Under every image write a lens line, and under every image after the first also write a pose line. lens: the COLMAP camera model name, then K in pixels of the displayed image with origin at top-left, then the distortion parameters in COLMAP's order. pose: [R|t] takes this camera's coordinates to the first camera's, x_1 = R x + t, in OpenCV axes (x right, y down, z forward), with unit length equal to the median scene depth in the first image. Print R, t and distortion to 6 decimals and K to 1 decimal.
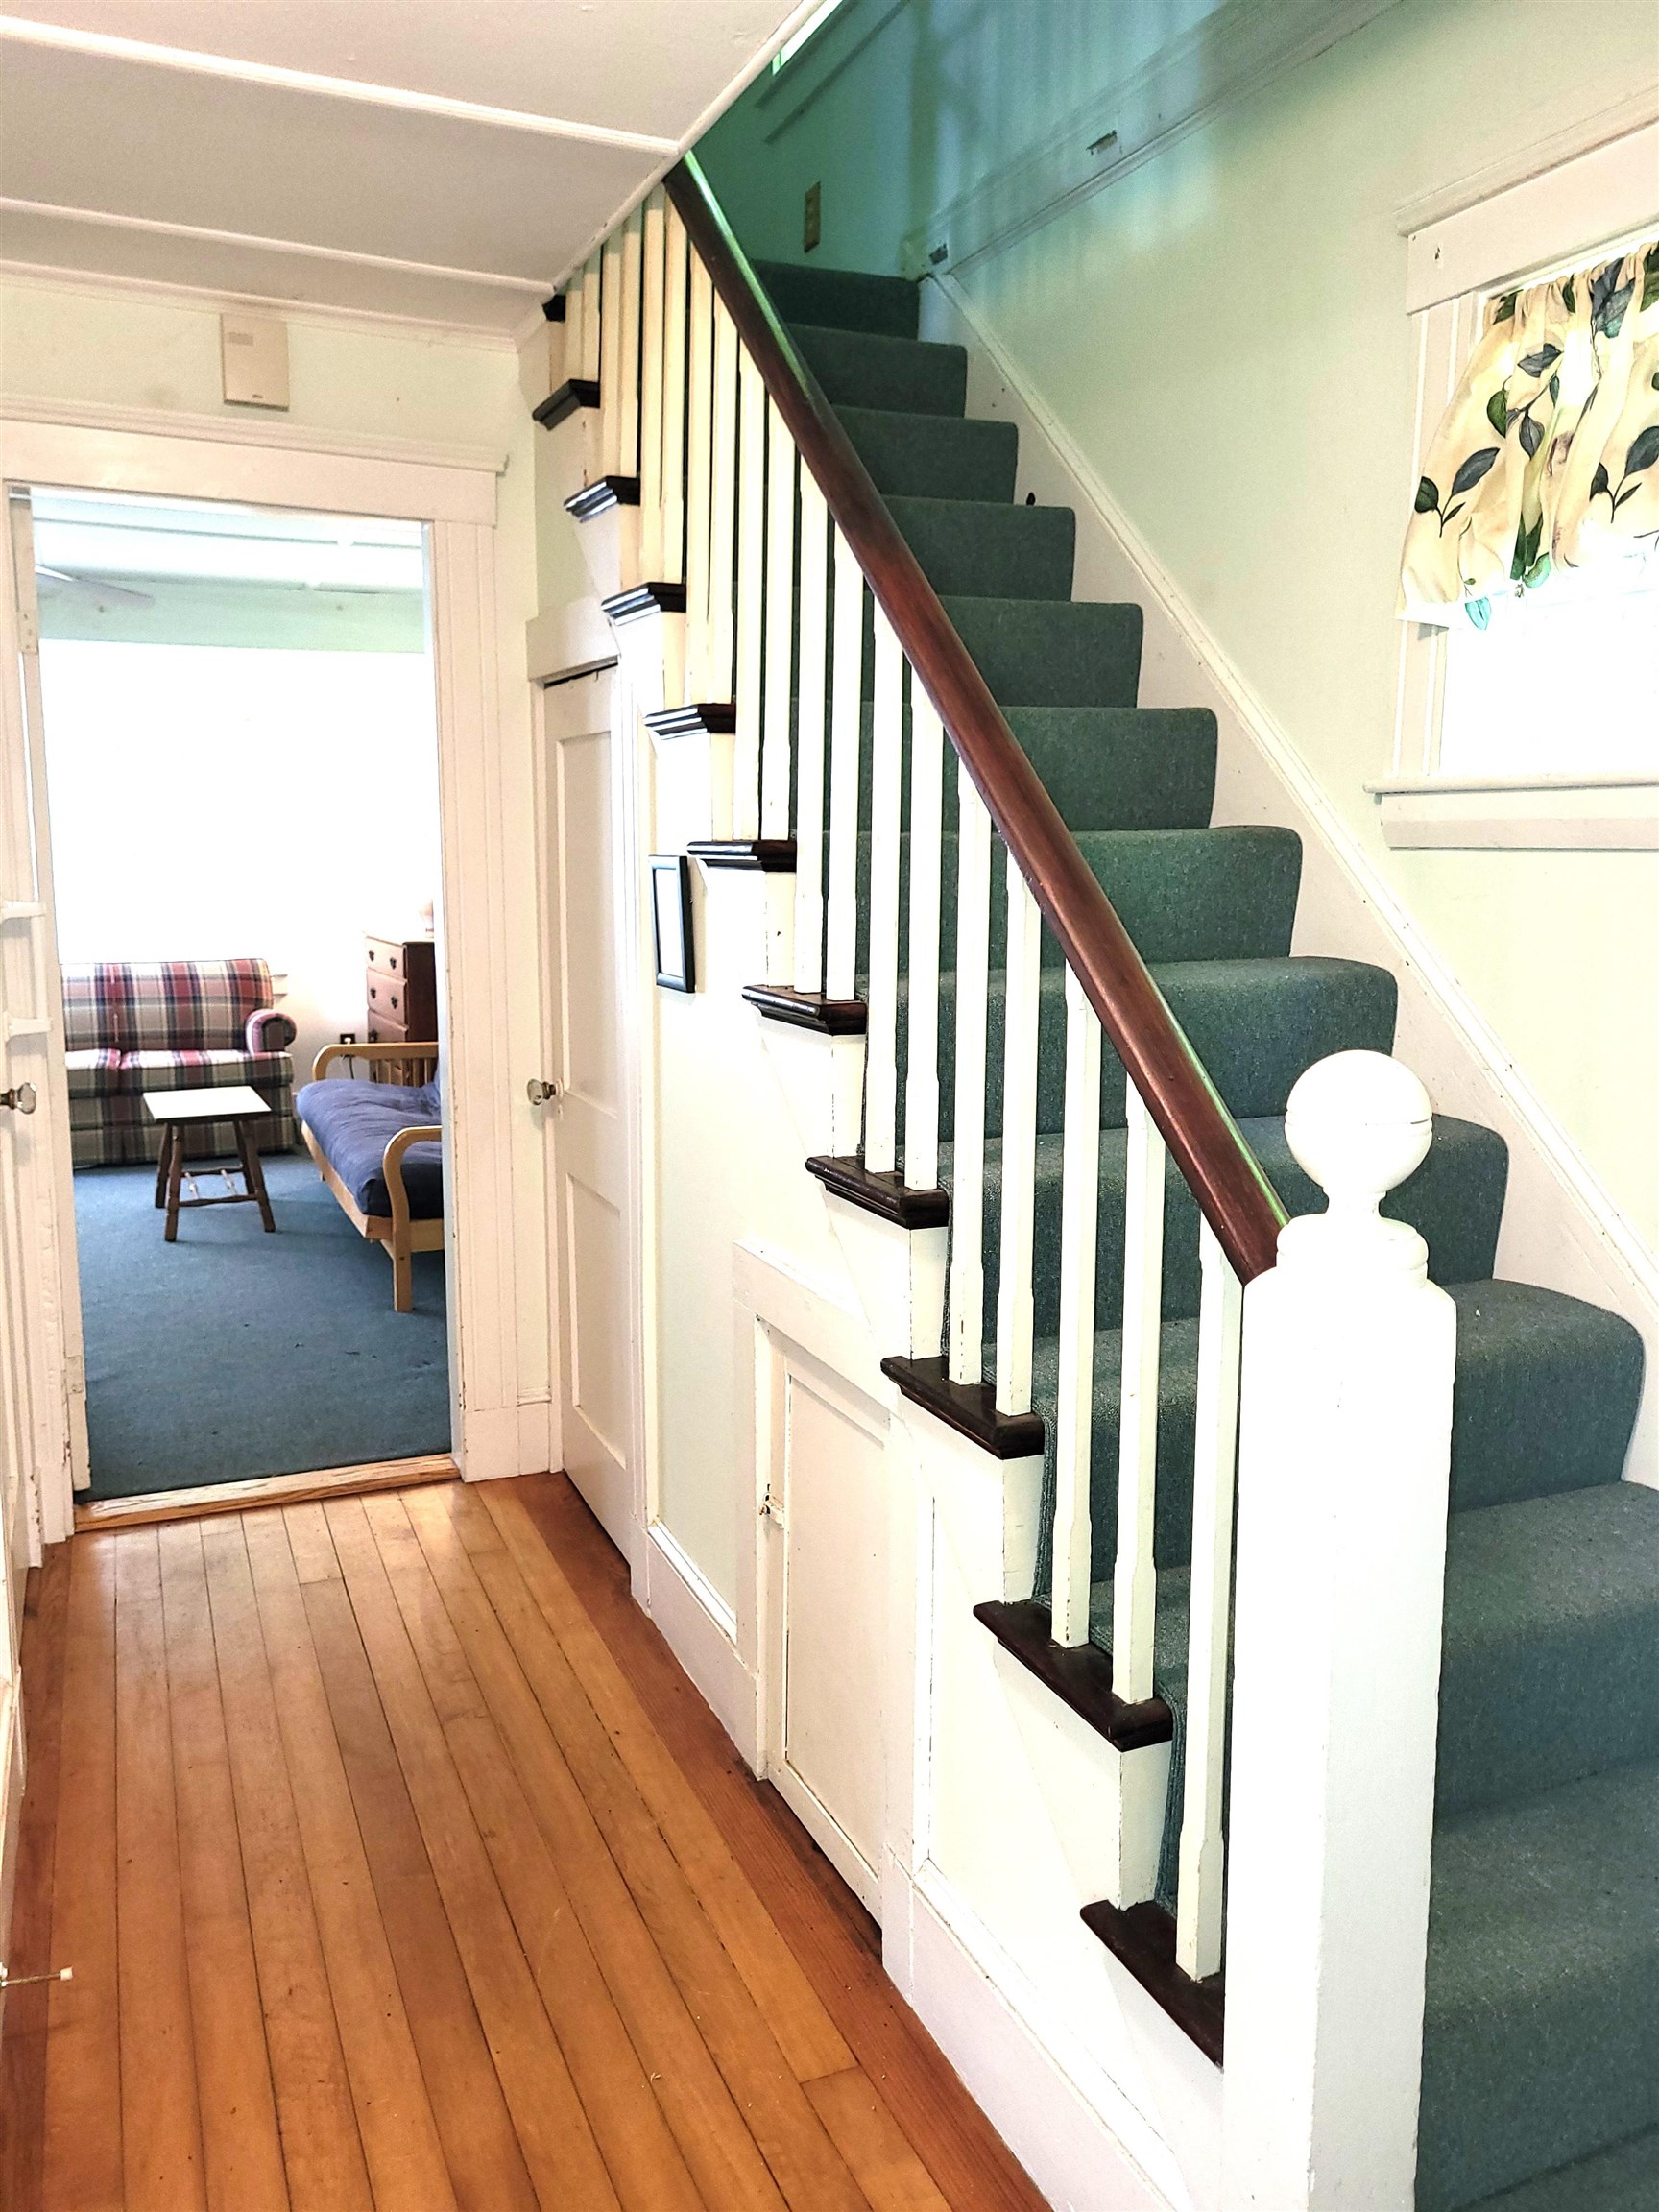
lens RADIAL K [[1695.8, 0, 828.6], [0, 1695.8, 1083.7], [0, 0, 1]] dist [0.039241, -0.024691]
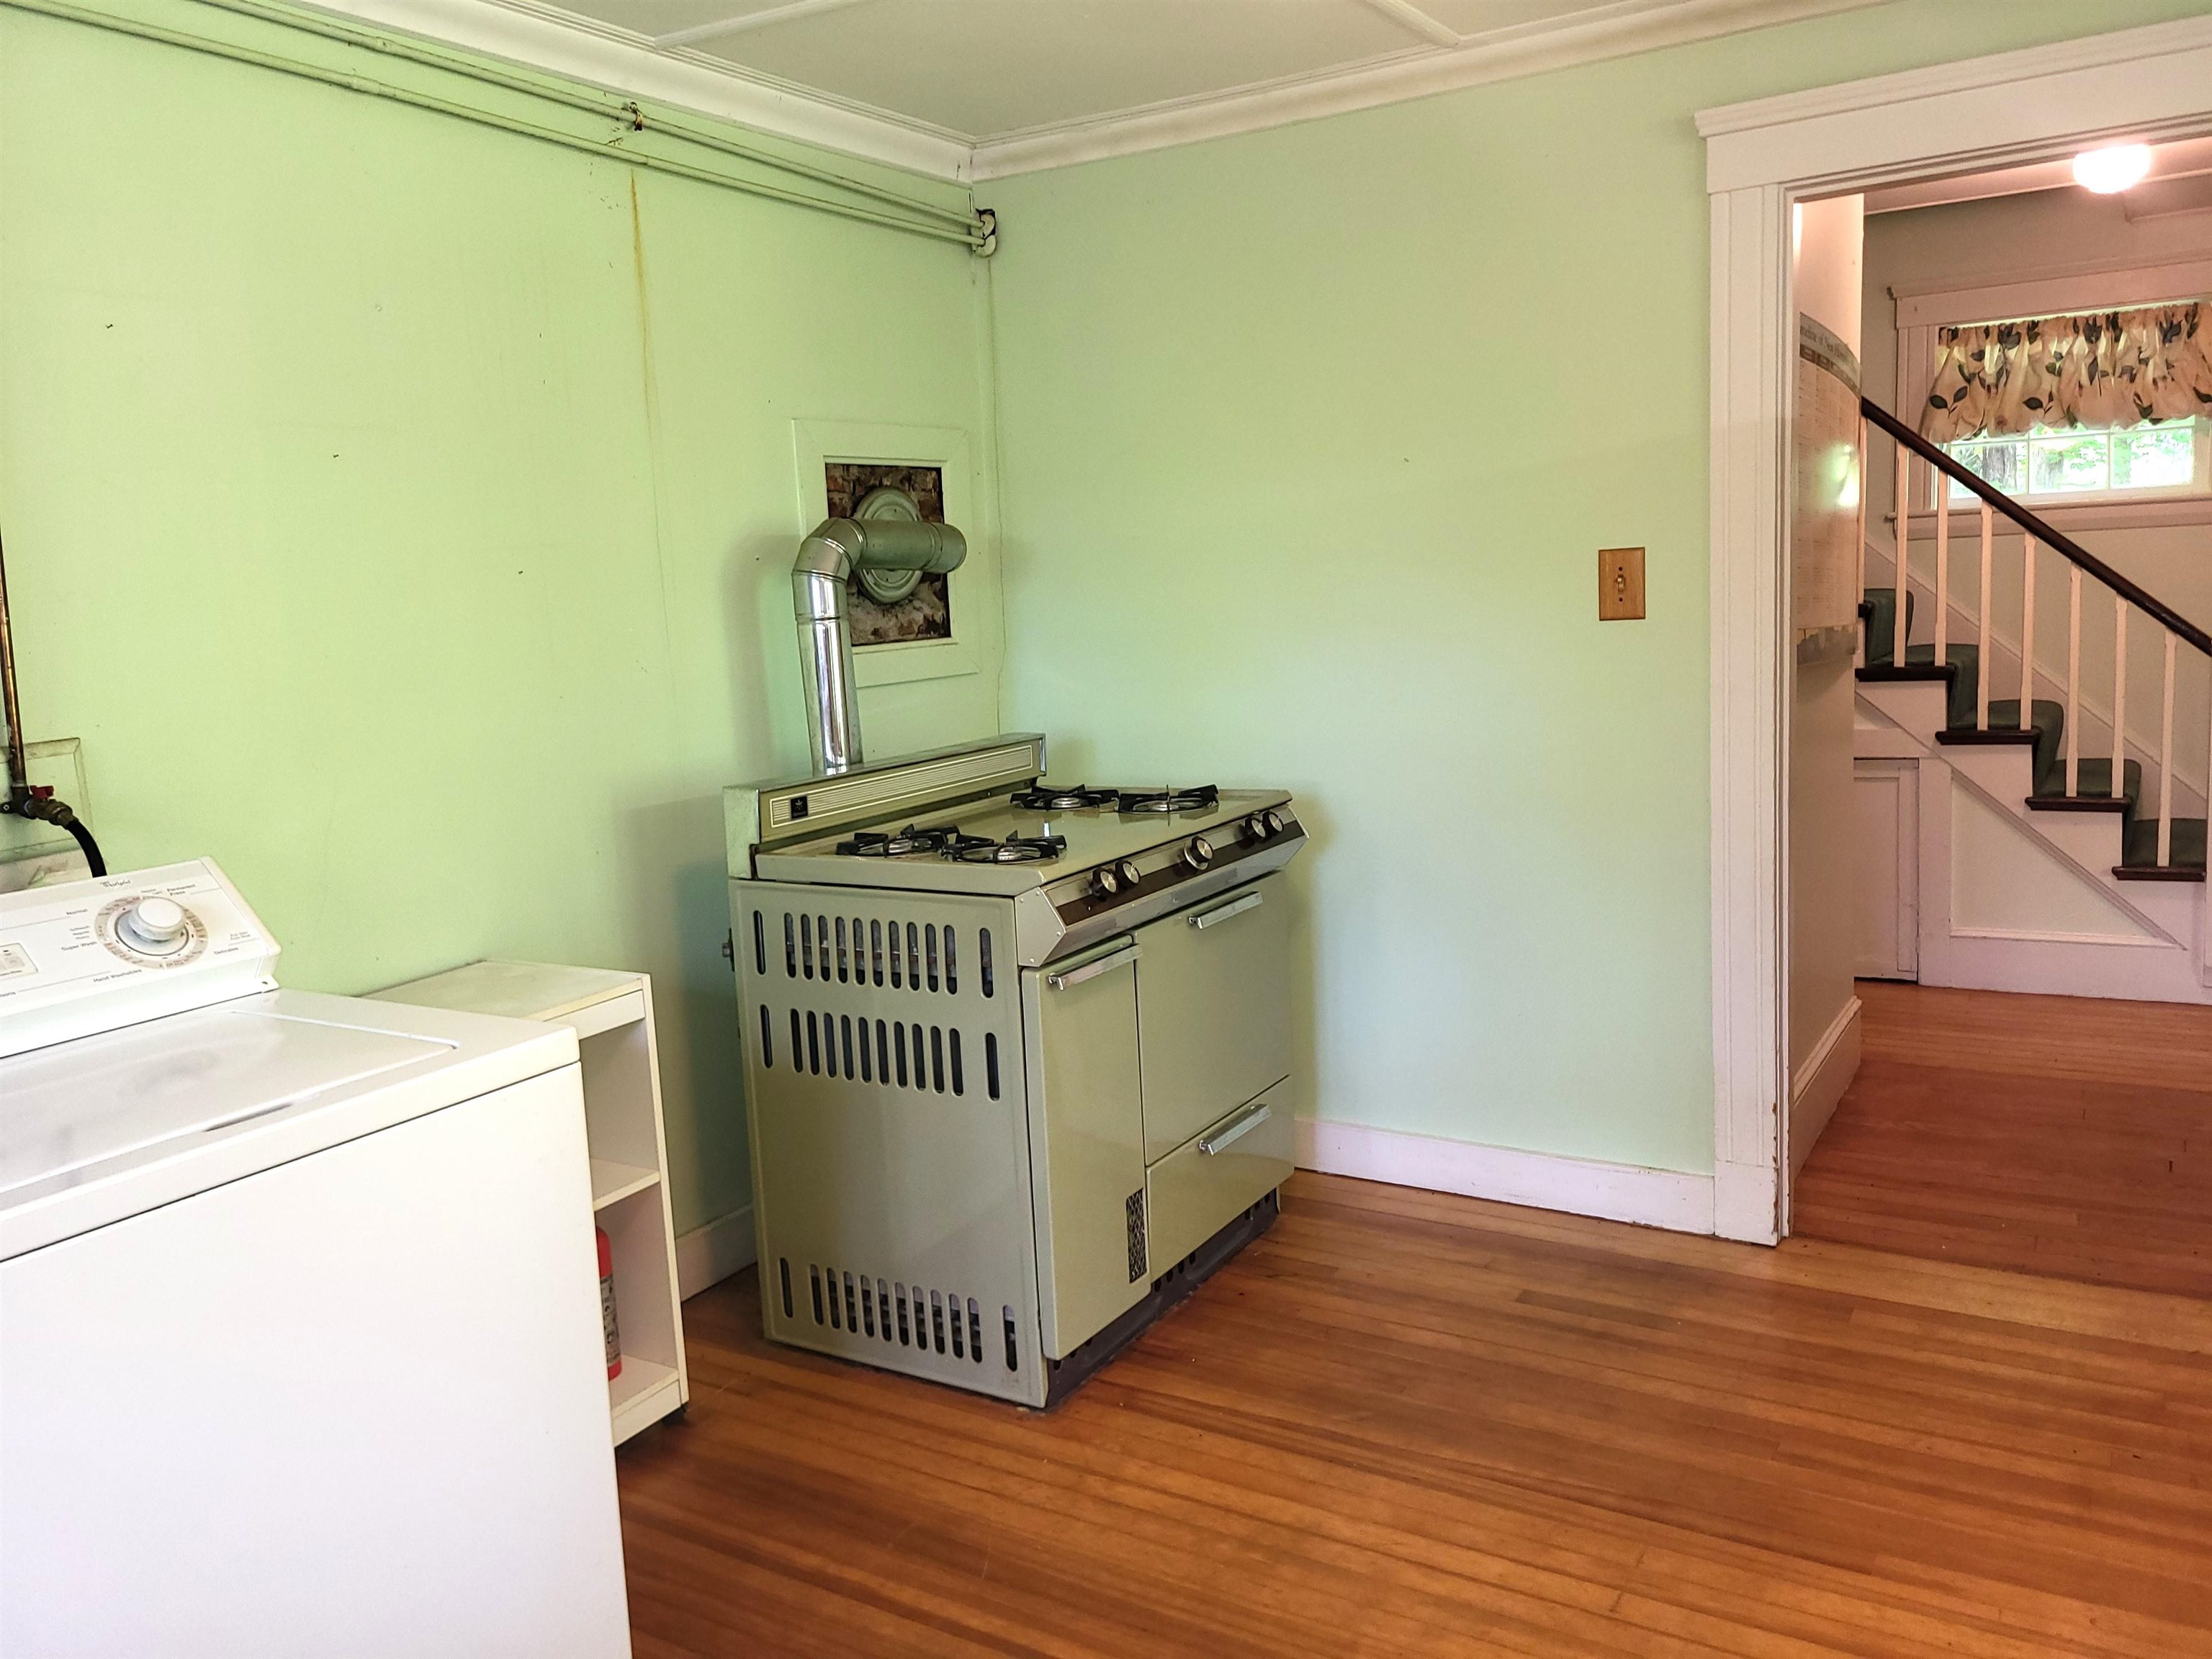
lens RADIAL K [[1695.8, 0, 1111.8], [0, 1695.8, 820.8], [0, 0, 1]] dist [0.039241, -0.024691]
pose [[0.824680, -0.119618, 0.552806, -2.258993], [0.142507, 0.989793, 0.001582, 0.105334], [-0.547352, 0.077474, 0.833309, -0.443800]]
